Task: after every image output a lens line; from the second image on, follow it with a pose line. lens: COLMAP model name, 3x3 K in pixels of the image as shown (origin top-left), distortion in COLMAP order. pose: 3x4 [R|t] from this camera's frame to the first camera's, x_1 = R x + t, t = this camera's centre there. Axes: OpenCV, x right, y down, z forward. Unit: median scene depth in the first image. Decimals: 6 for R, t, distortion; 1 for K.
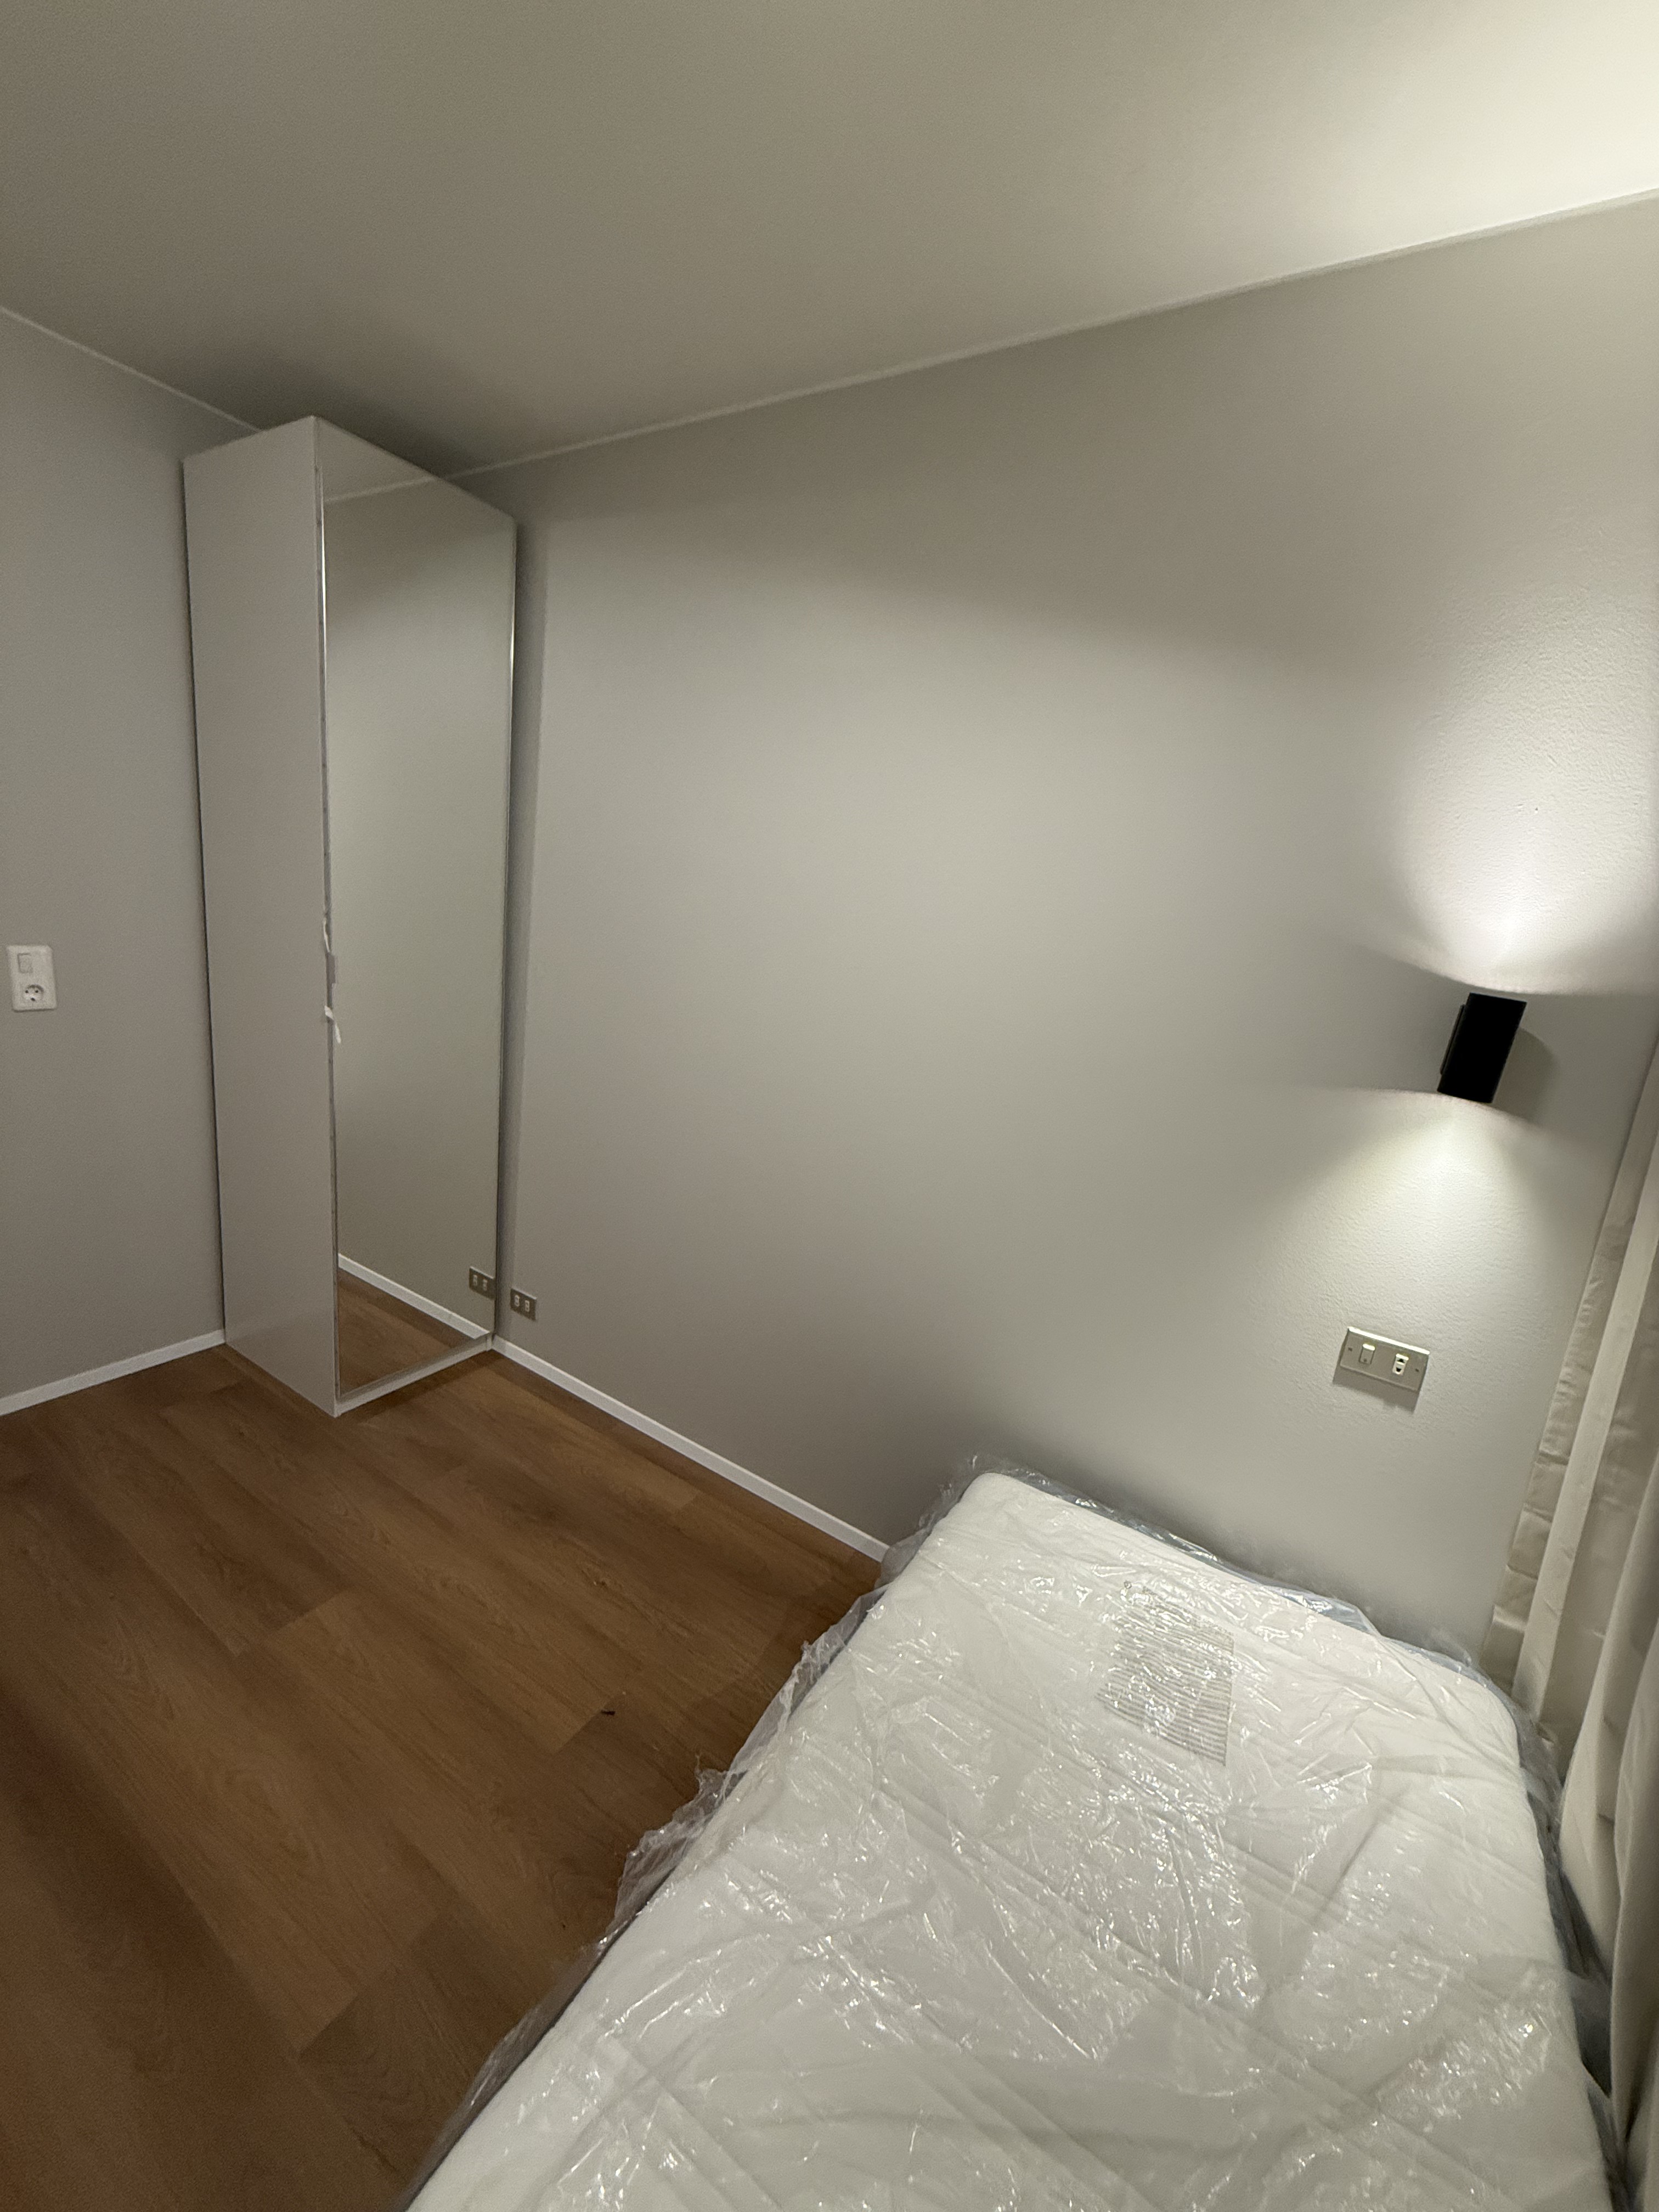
lens RADIAL K [[875.8, 0, 831.8], [0, 875.8, 1107.2], [0, 0, 1]] dist [-0.000830, 0.000109]
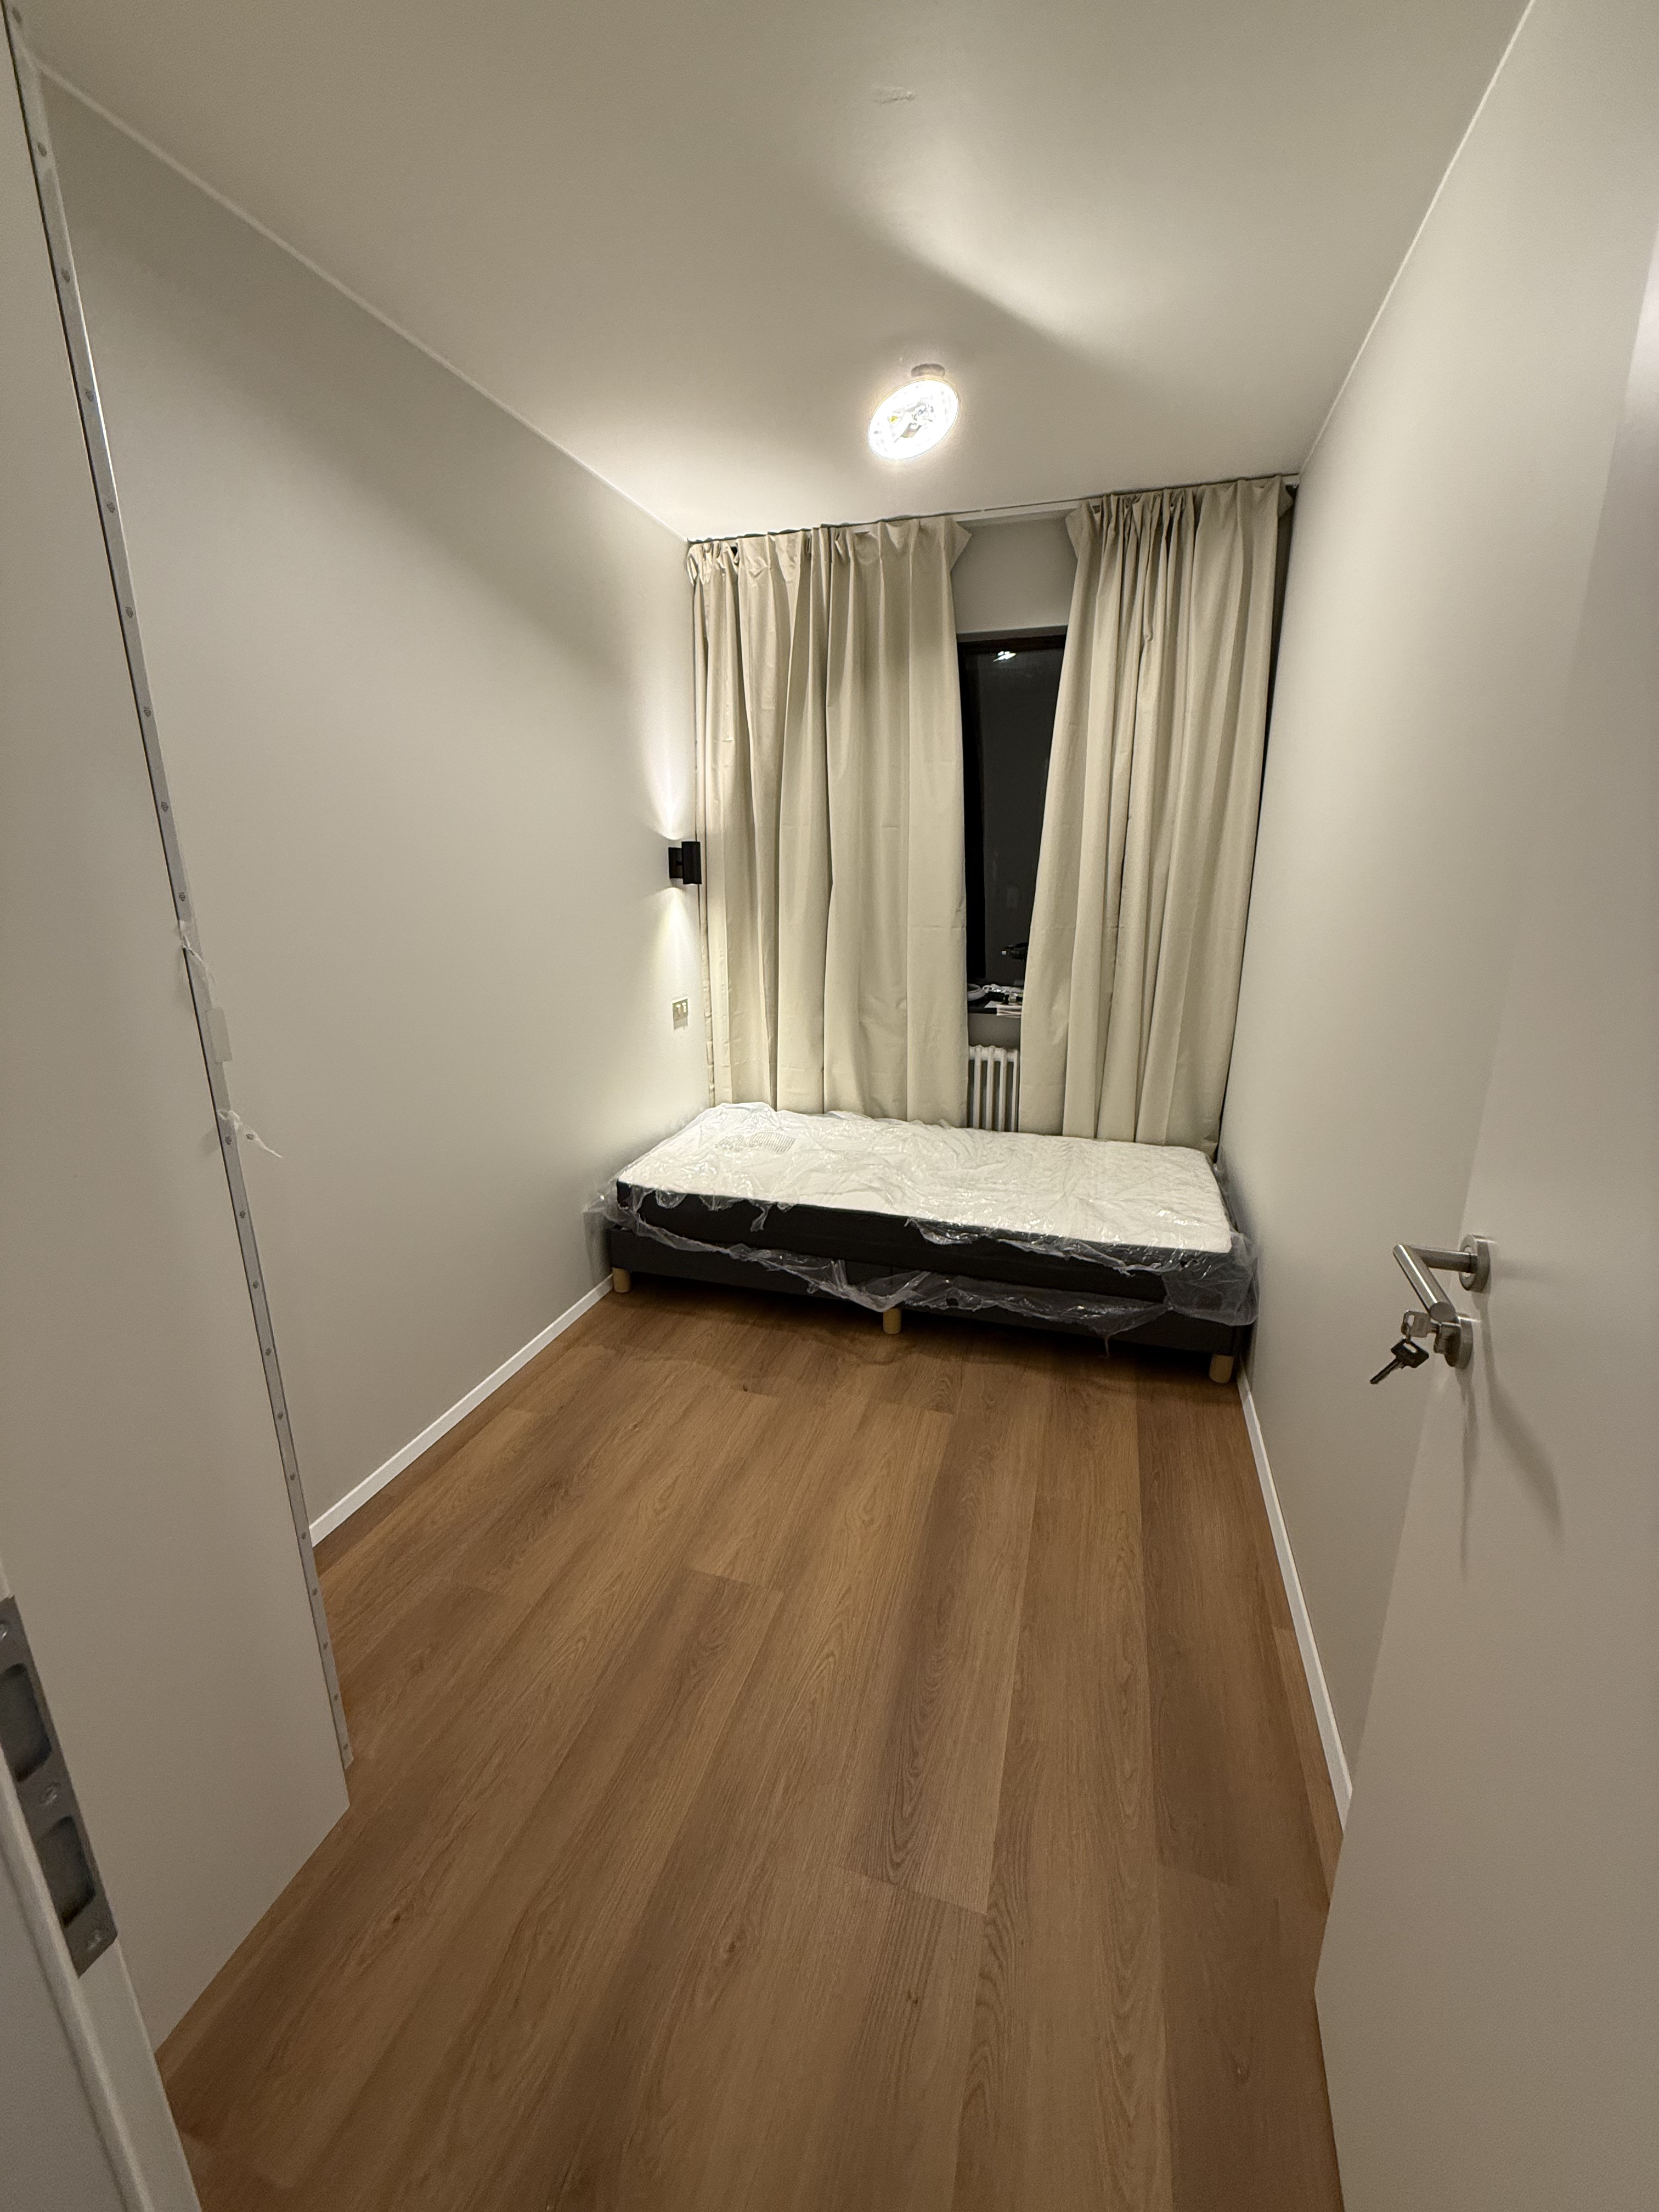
lens RADIAL K [[875.8, 0, 828.6], [0, 875.8, 1101.8], [0, 0, 1]] dist [-0.000830, 0.000109]
pose [[-0.264204, -0.359148, 0.895103, -1.269876], [0.201904, 0.886920, 0.415460, -0.292864], [-0.943097, 0.290491, -0.161814, 0.840399]]
